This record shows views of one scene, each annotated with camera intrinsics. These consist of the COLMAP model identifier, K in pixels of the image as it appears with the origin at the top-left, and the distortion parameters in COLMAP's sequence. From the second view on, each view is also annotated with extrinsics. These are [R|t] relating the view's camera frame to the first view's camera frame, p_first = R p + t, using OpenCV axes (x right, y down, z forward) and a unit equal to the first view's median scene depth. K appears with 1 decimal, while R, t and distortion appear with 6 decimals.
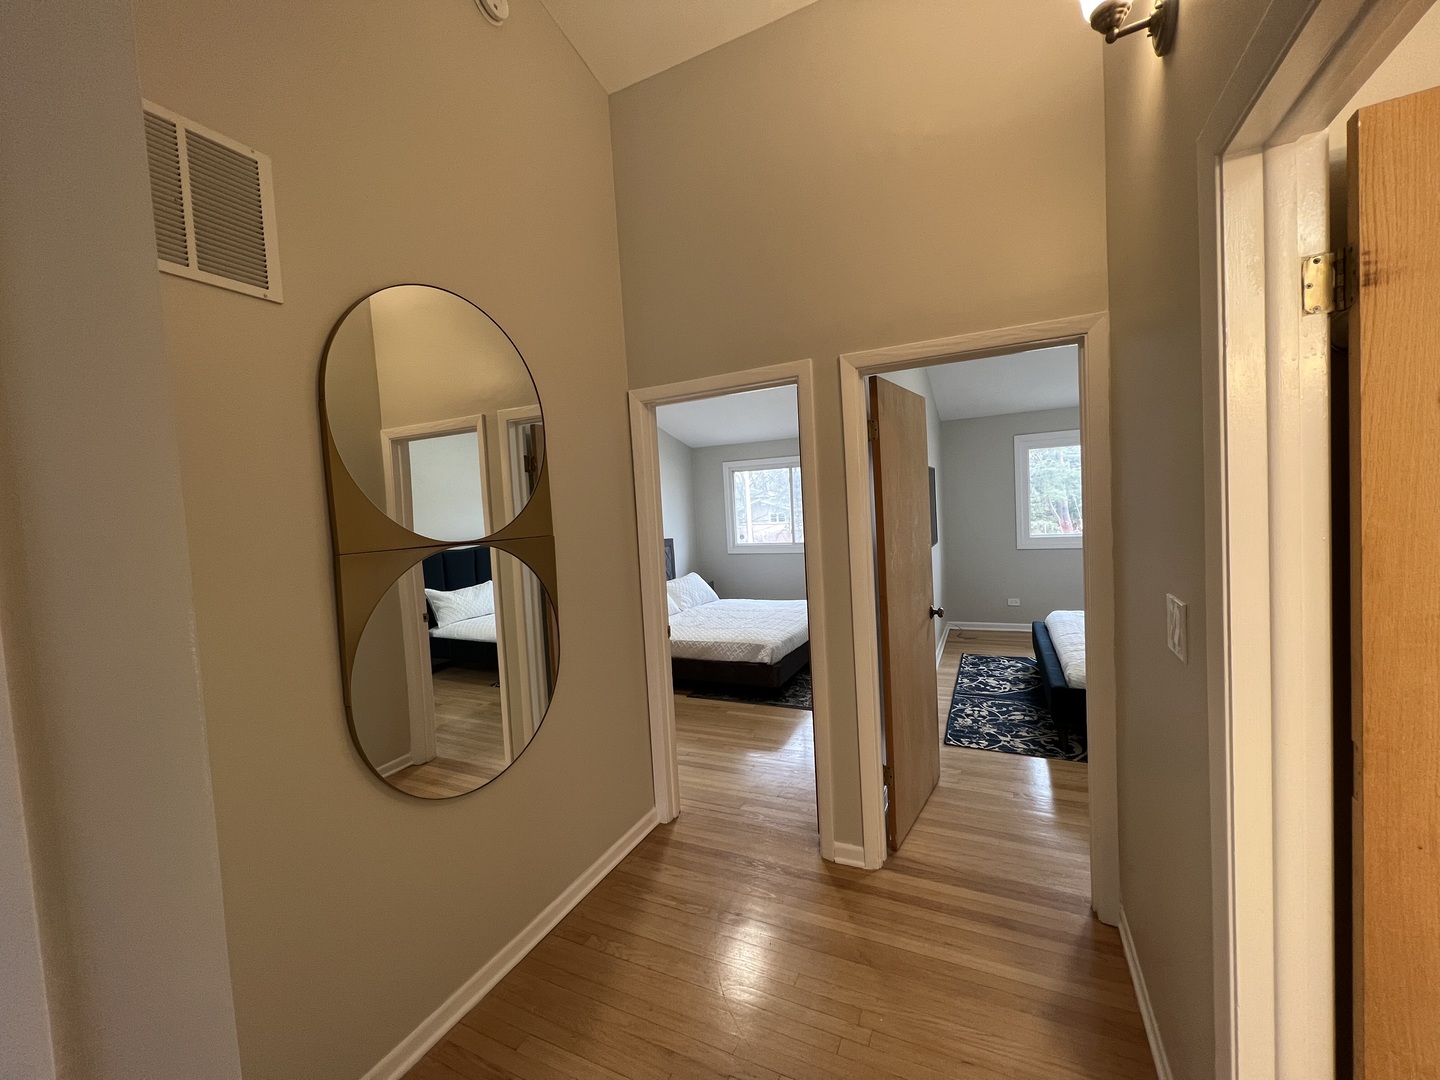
lens RADIAL K [[576.5, 0, 720.5], [0, 576.5, 534.8], [0, 0, 1]] dist [-0.001581, 0.000679]
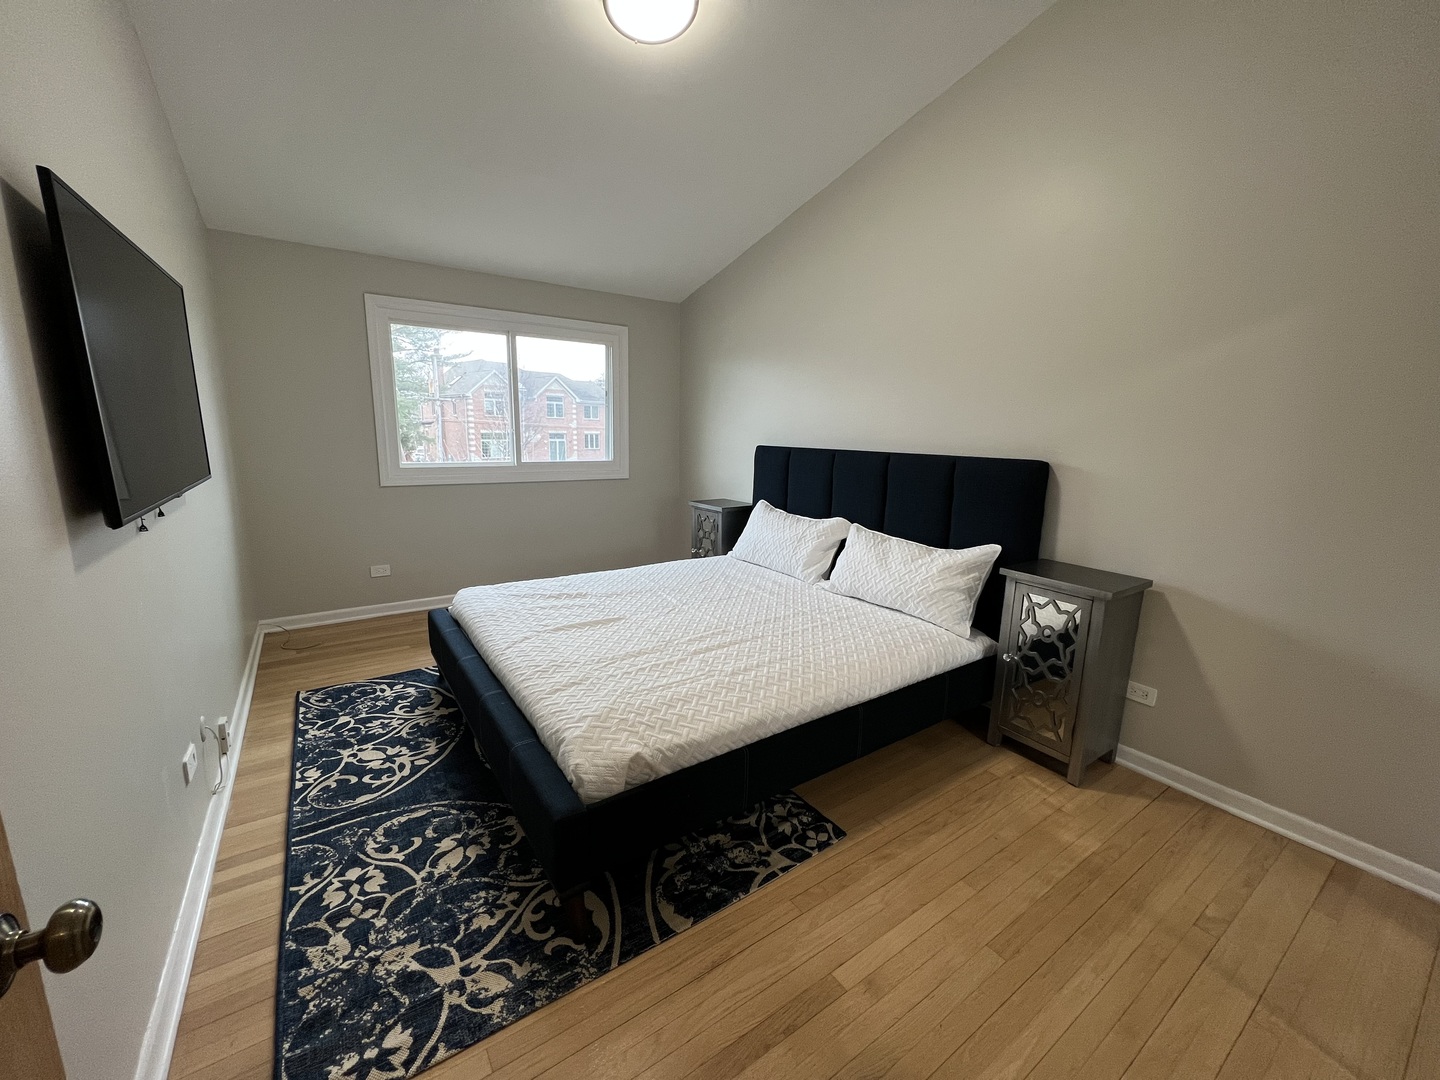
lens RADIAL K [[576.5, 0, 719.4], [0, 576.5, 533.9], [0, 0, 1]] dist [-0.001581, 0.000679]
pose [[0.495744, -0.099121, 0.862794, 0.215190], [-0.003369, 0.993239, 0.116043, 0.003528], [-0.868462, -0.060434, 0.492058, 0.519660]]
